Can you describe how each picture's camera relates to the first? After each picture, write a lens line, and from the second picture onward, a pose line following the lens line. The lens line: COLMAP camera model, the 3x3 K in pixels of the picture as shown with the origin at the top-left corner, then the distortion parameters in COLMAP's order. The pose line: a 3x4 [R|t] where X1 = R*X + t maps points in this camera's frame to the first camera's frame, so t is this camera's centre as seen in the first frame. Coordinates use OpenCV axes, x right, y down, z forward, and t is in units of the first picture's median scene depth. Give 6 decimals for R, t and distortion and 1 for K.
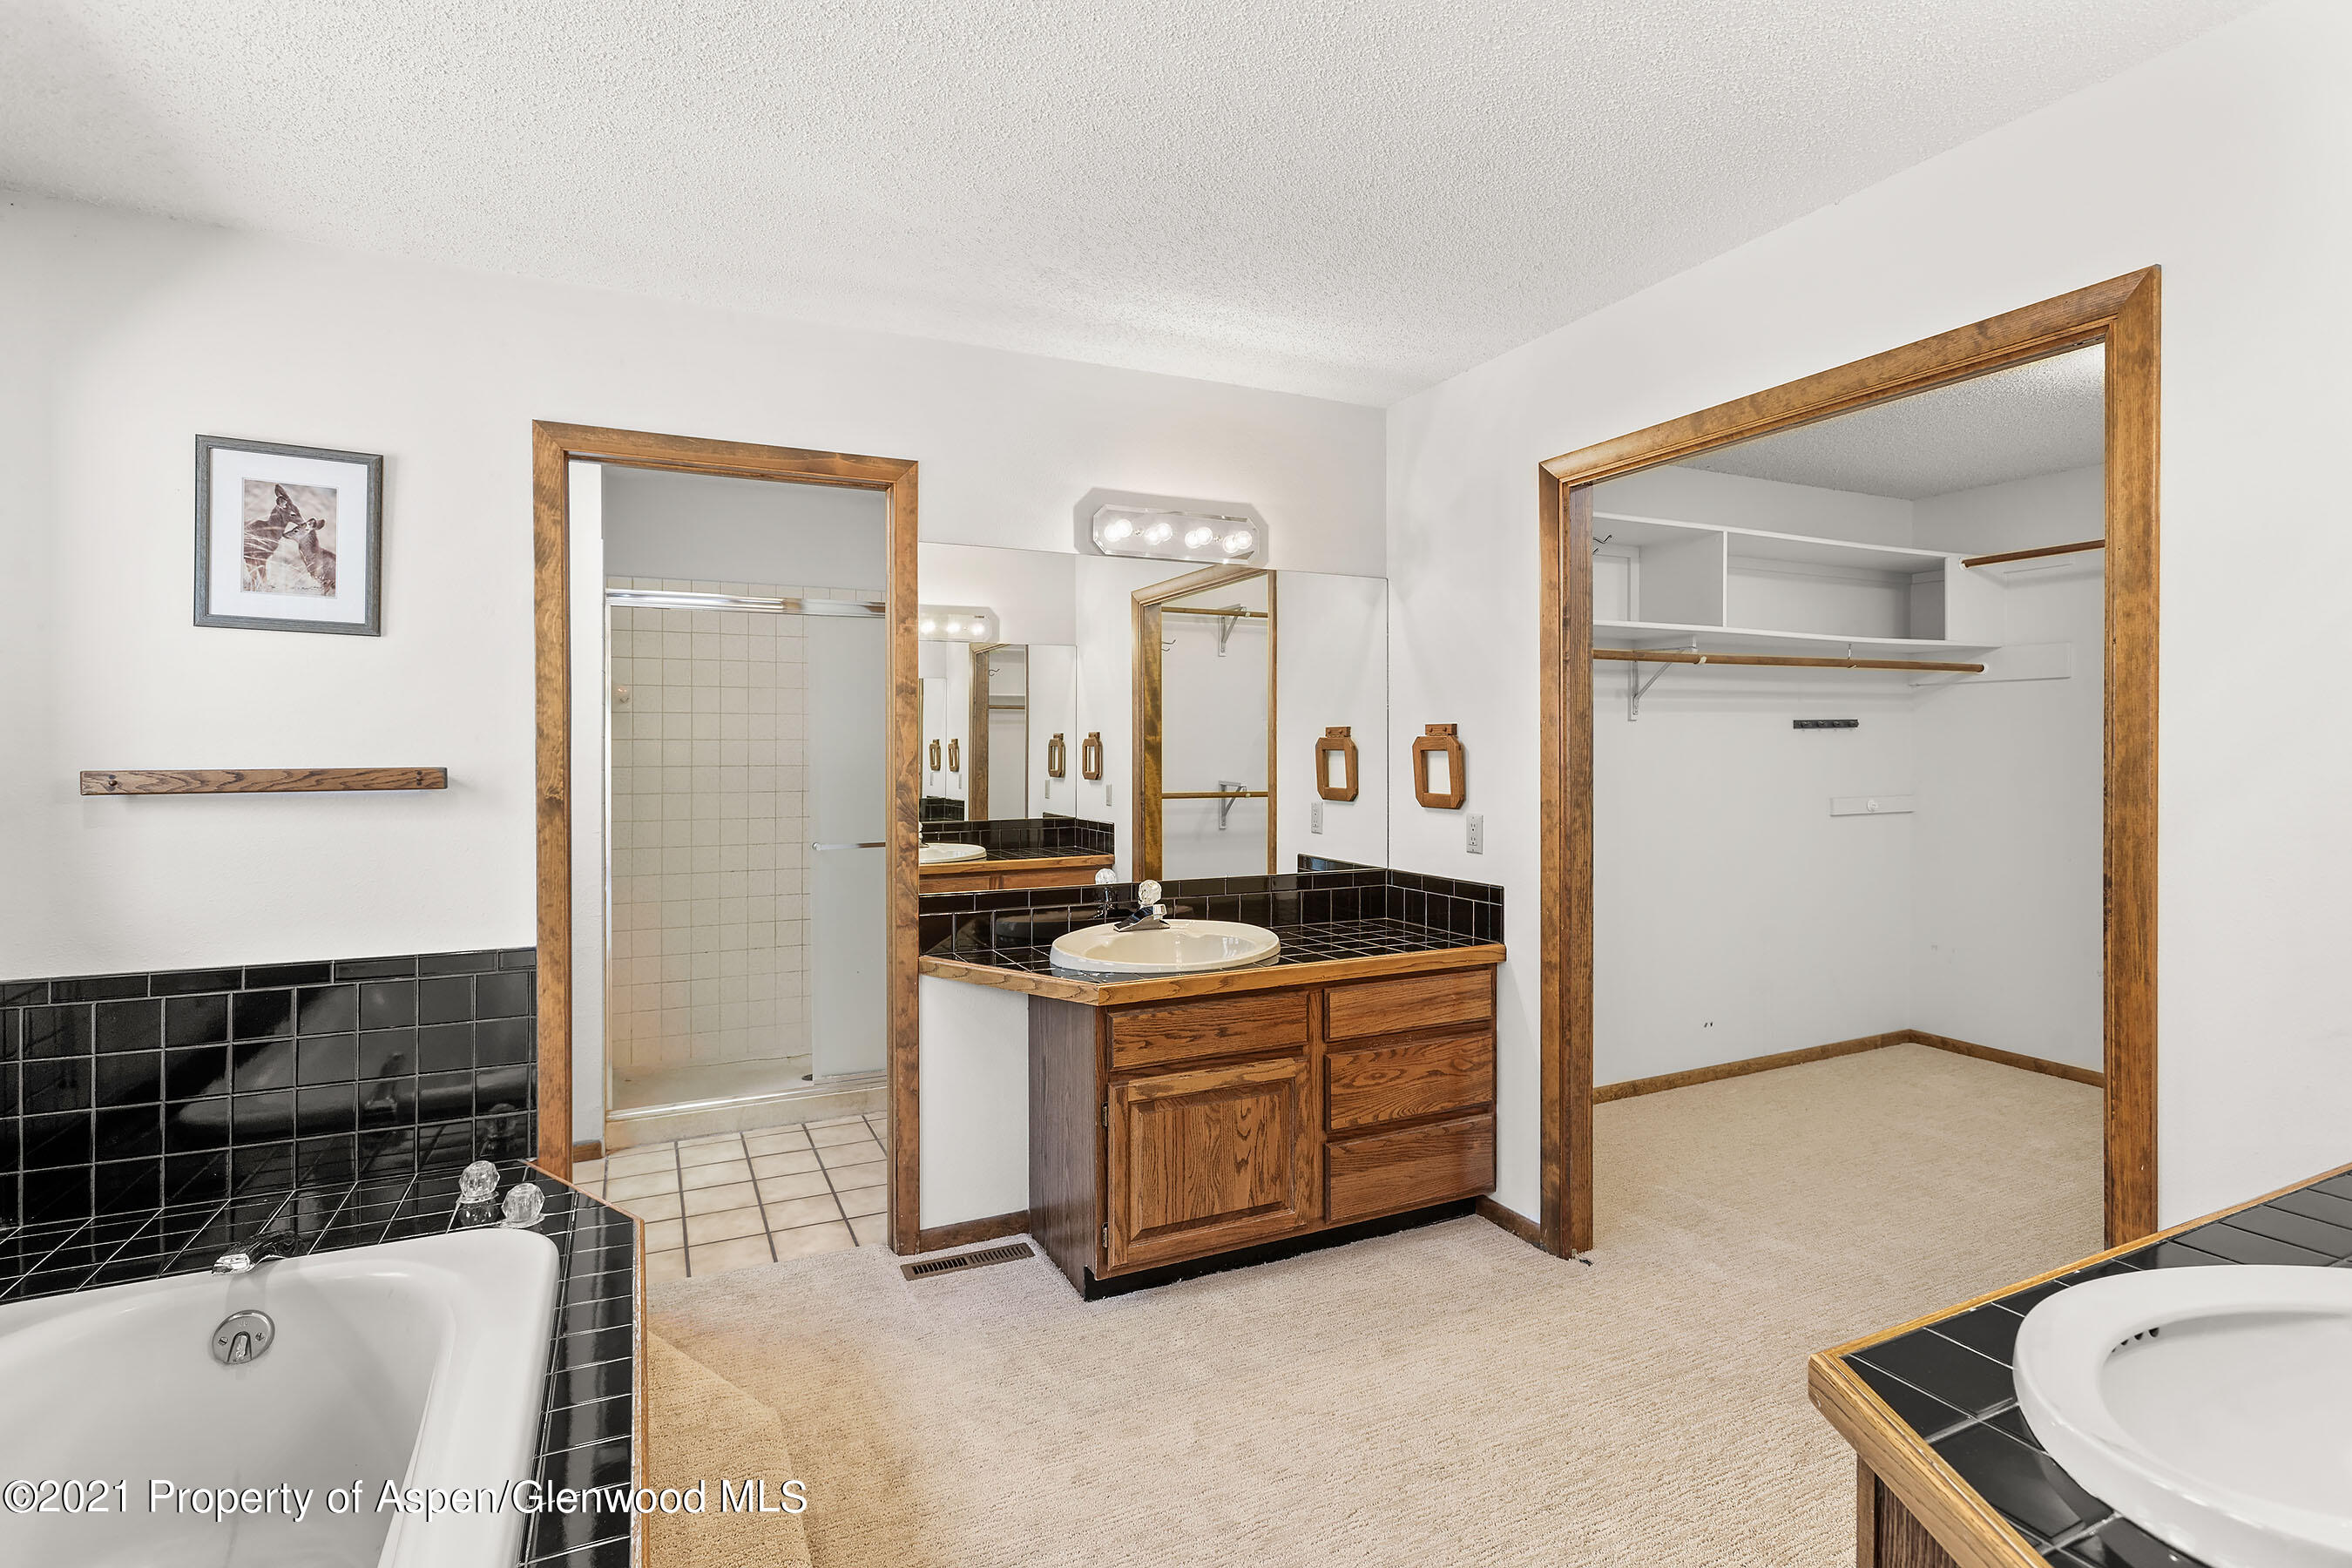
lens RADIAL K [[1121.9, 0, 1171.5], [0, 1121.9, 764.5], [0, 0, 1]] dist [0.003241, -0.000034]
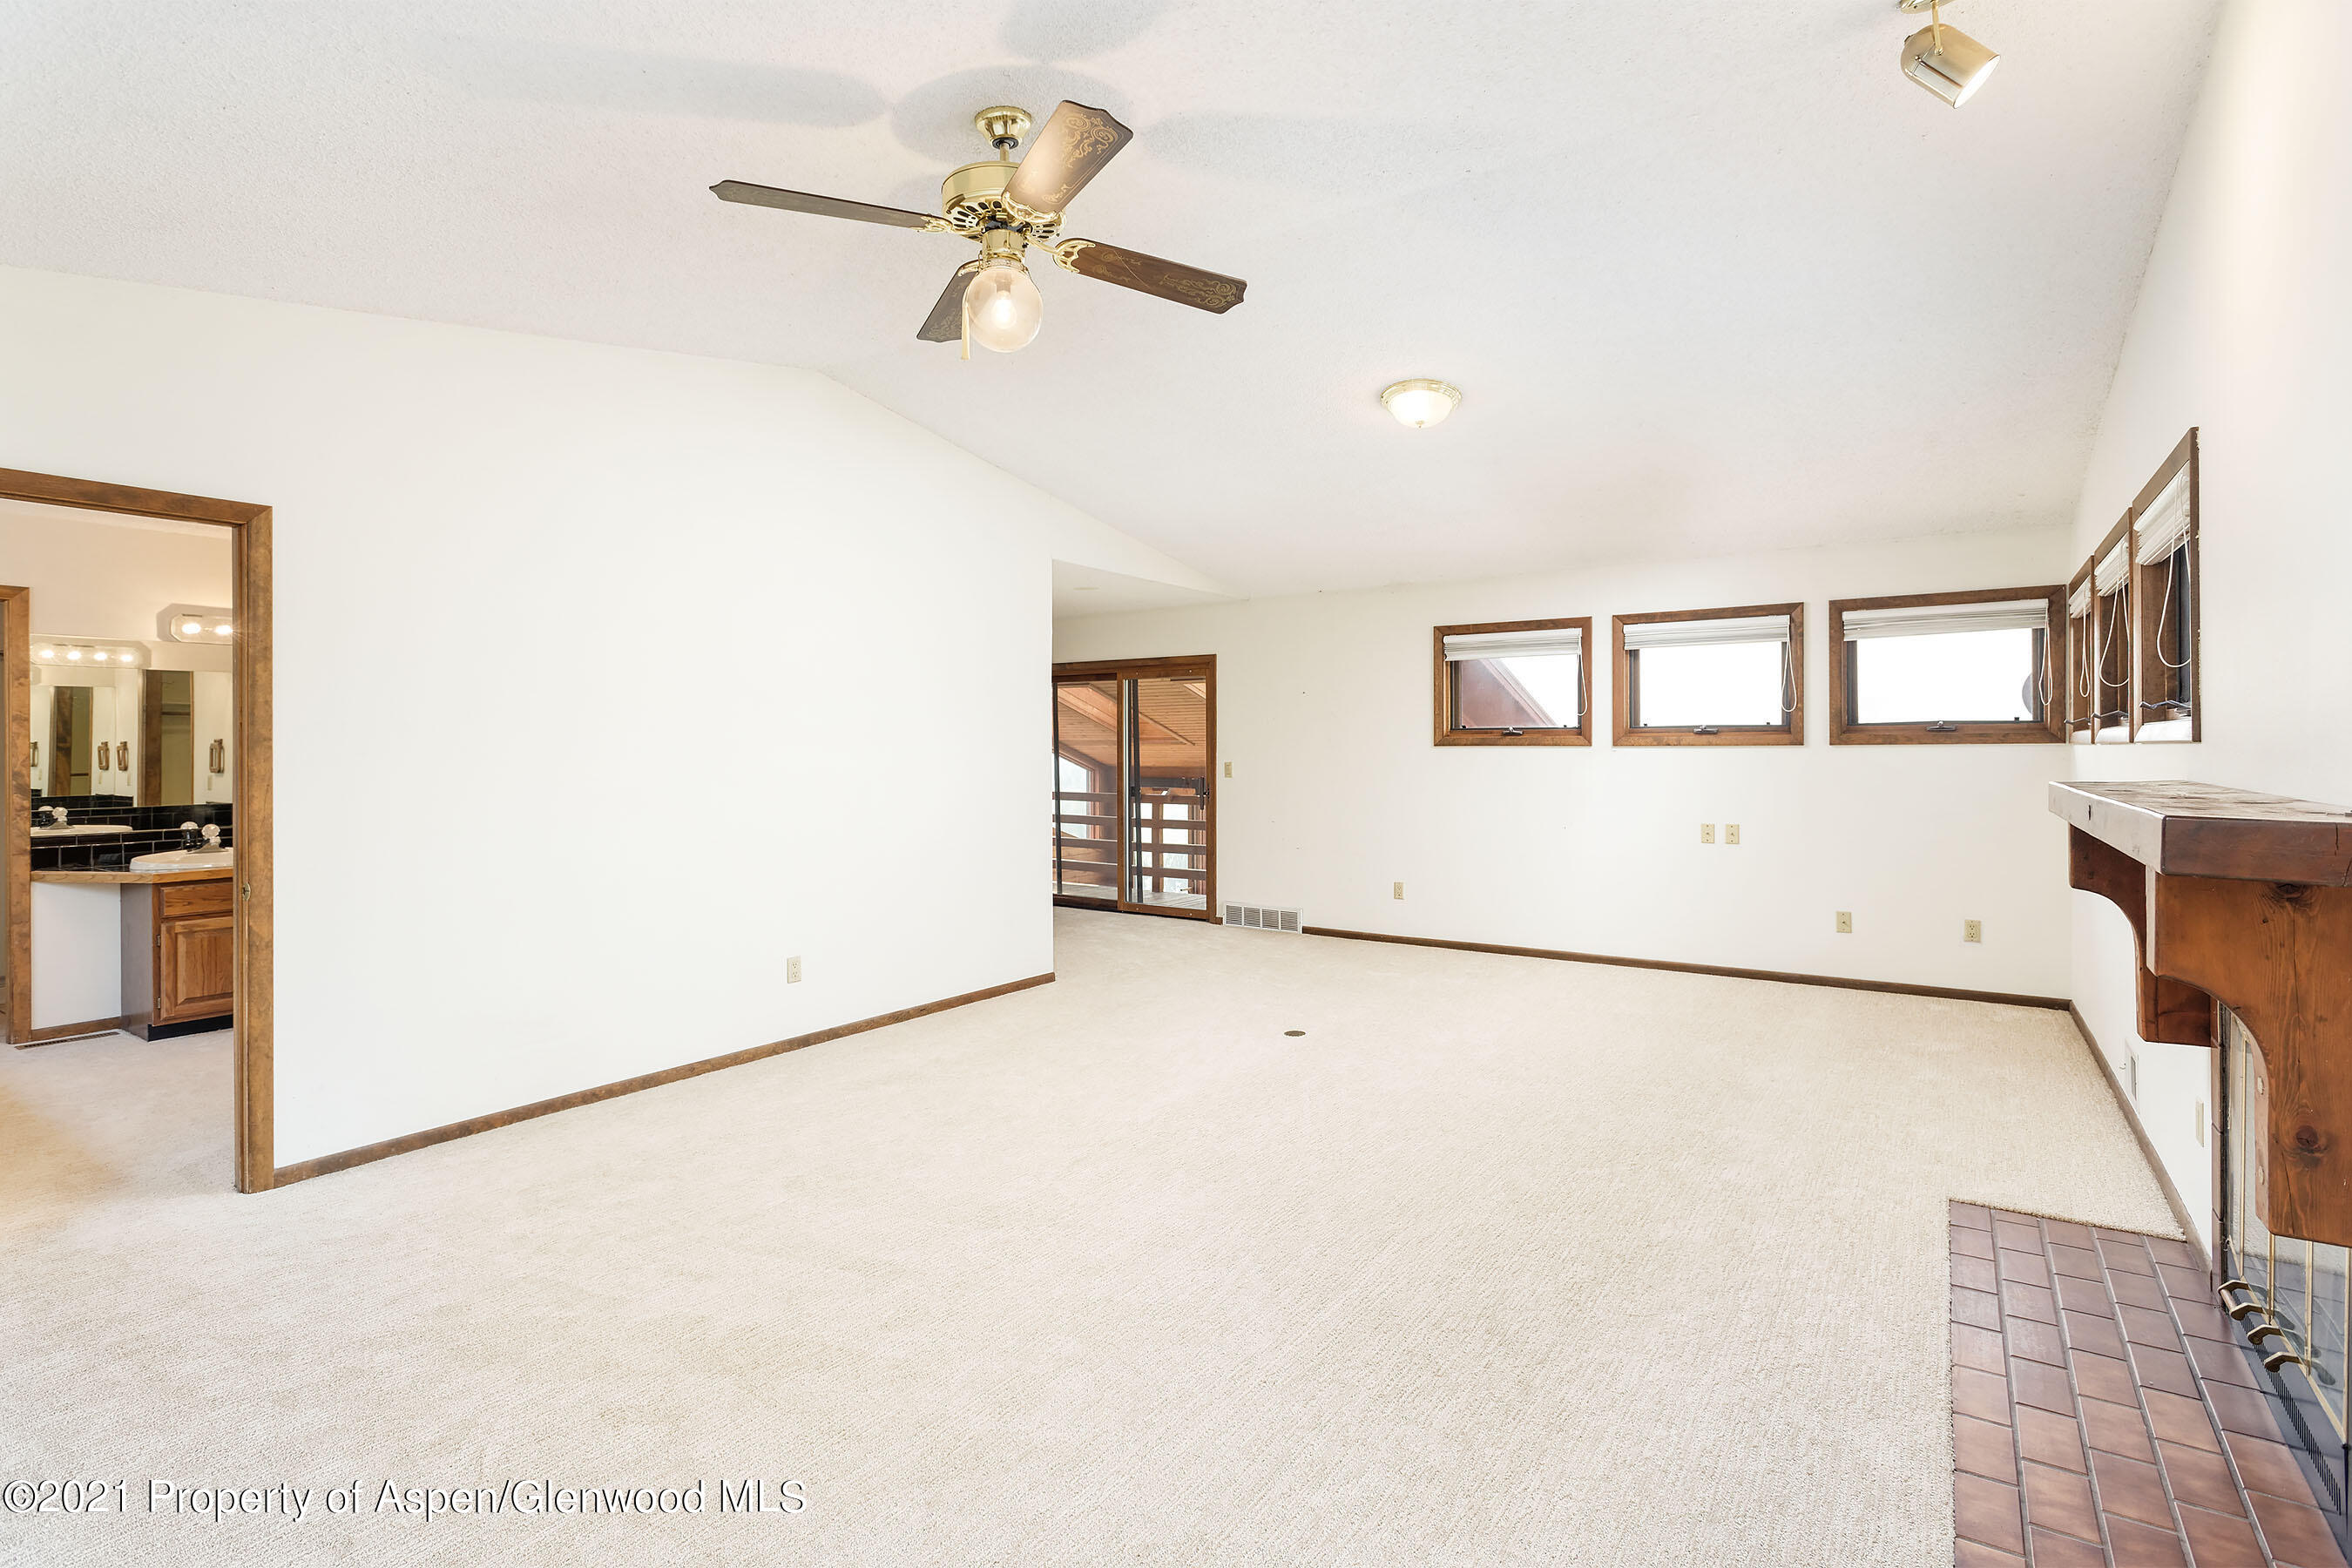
lens RADIAL K [[1121.9, 0, 1203.5], [0, 1121.9, 755.6], [0, 0, 1]] dist [0.003241, -0.000034]
pose [[0.862146, -0.002103, 0.506656, 0.474149], [0.006379, 0.999957, -0.006703, 0.015835], [-0.506620, 0.009011, 0.862122, -1.474969]]
